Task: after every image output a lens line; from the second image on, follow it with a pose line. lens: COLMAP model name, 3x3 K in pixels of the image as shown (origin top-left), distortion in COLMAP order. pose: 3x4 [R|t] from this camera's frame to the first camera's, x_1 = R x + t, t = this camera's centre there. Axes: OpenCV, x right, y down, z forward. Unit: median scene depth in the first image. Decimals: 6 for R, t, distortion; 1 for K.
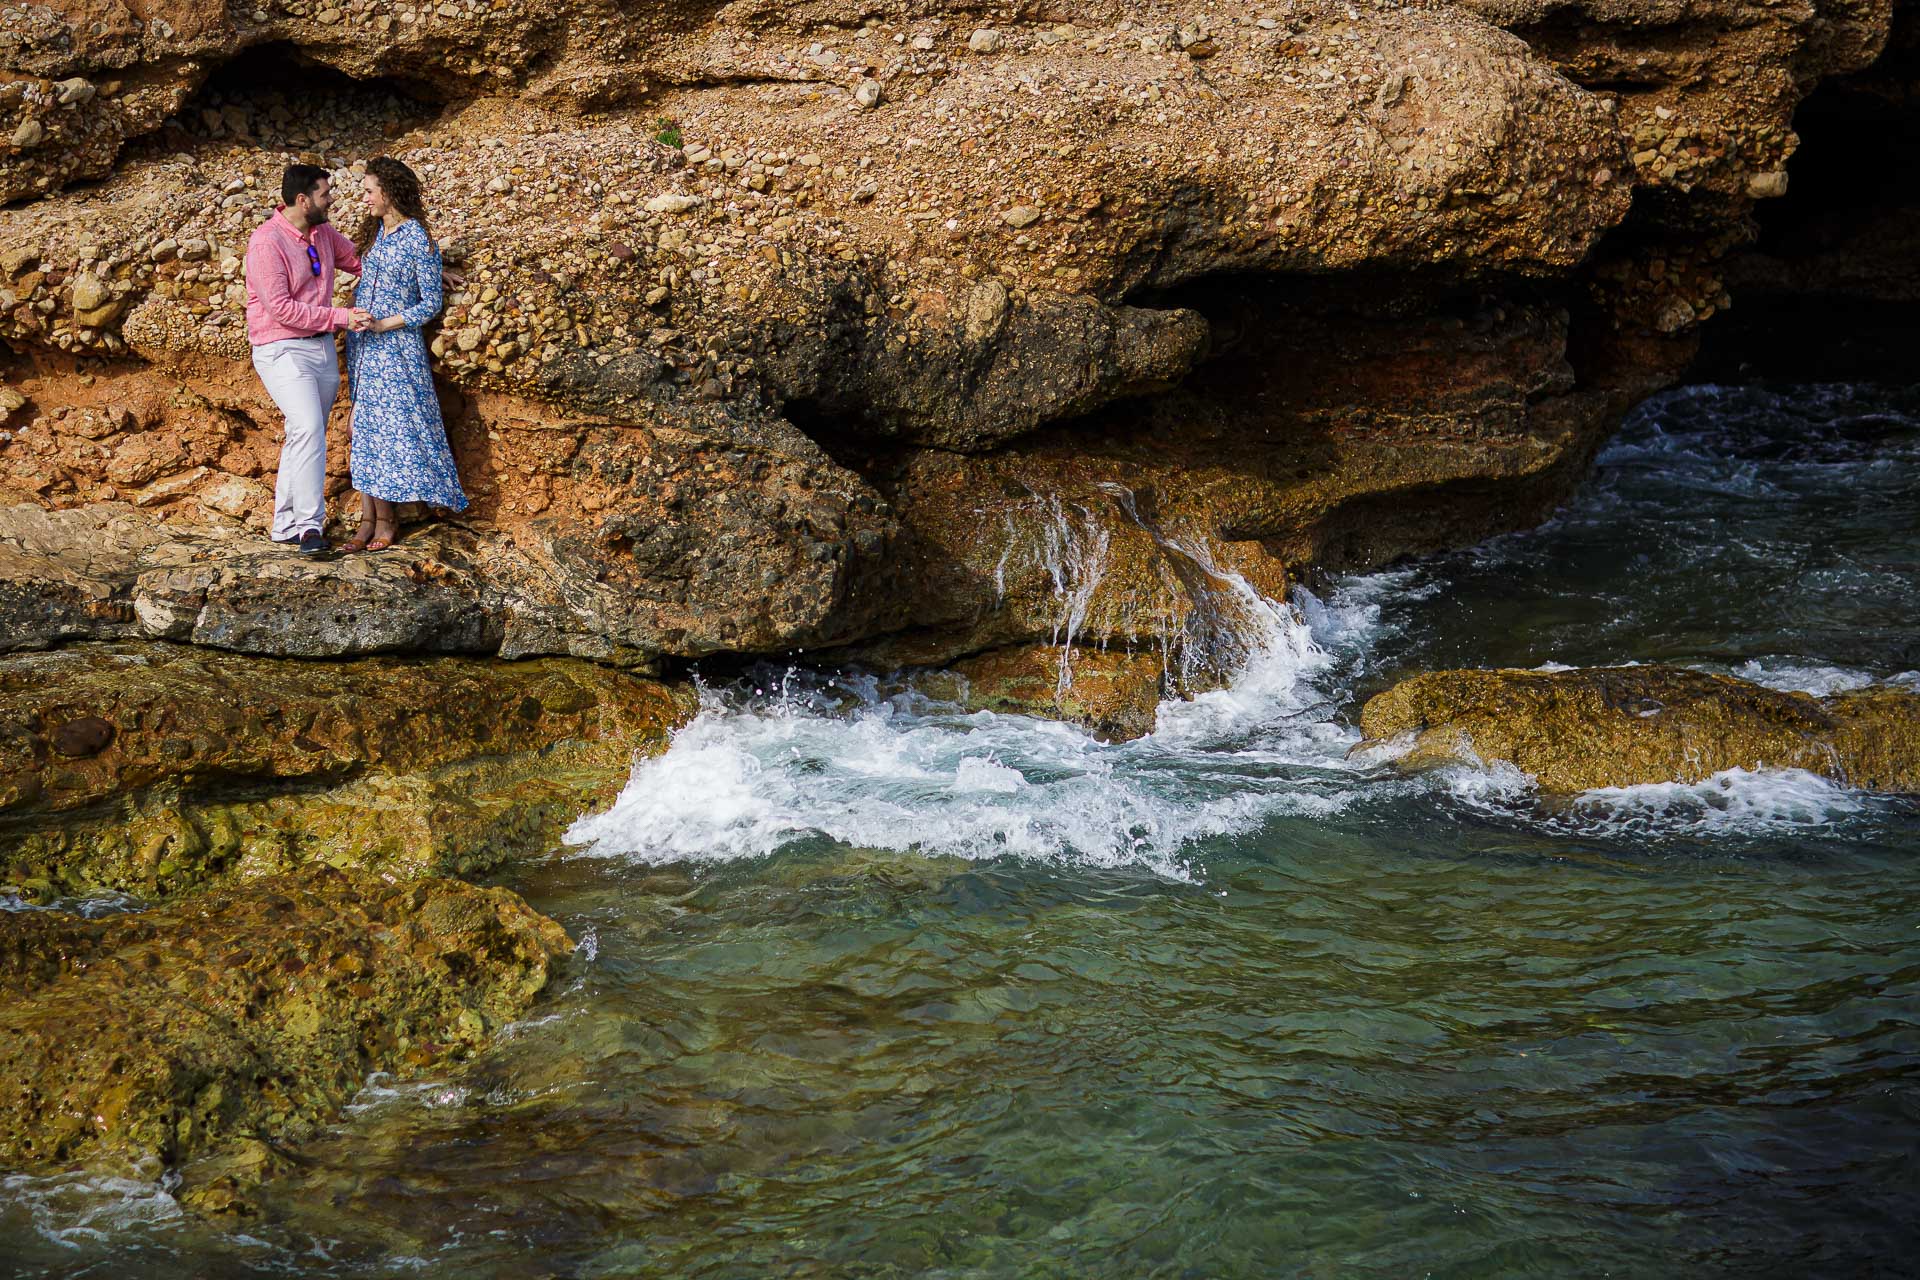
lens RADIAL K [[6360.5, 0, 960.0], [0, 6360.5, 640.0], [0, 0, 1]] dist [-0.132107, 1.934297]
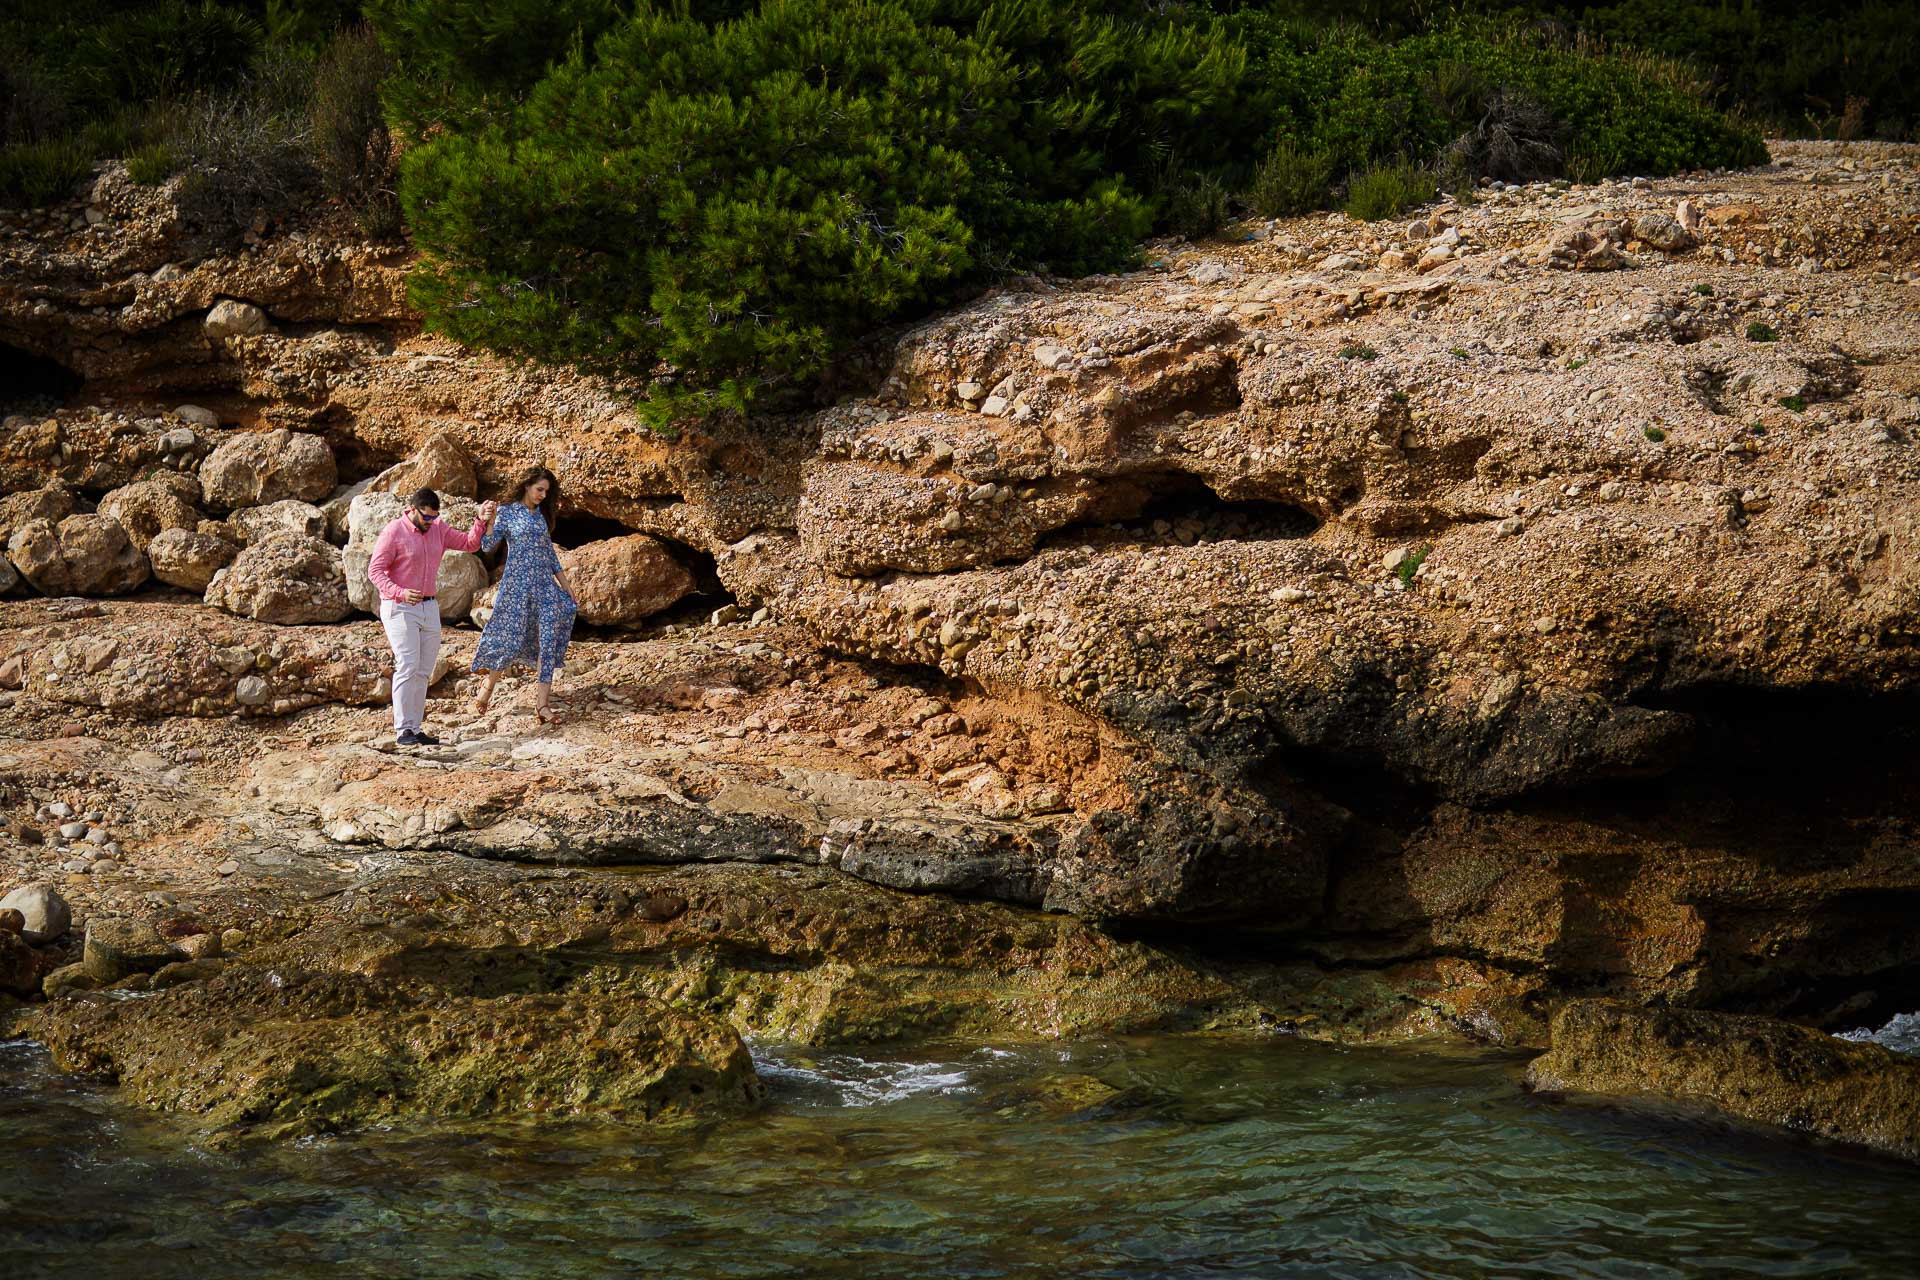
lens RADIAL K [[6360.5, 0, 960.0], [0, 6360.5, 640.0], [0, 0, 1]] dist [-0.132107, 1.934297]
pose [[0.580100, 0.045131, -0.813294, 0.959761], [-0.146012, 0.988053, -0.049318, 0.014560], [0.801351, 0.147360, 0.579759, 0.185595]]
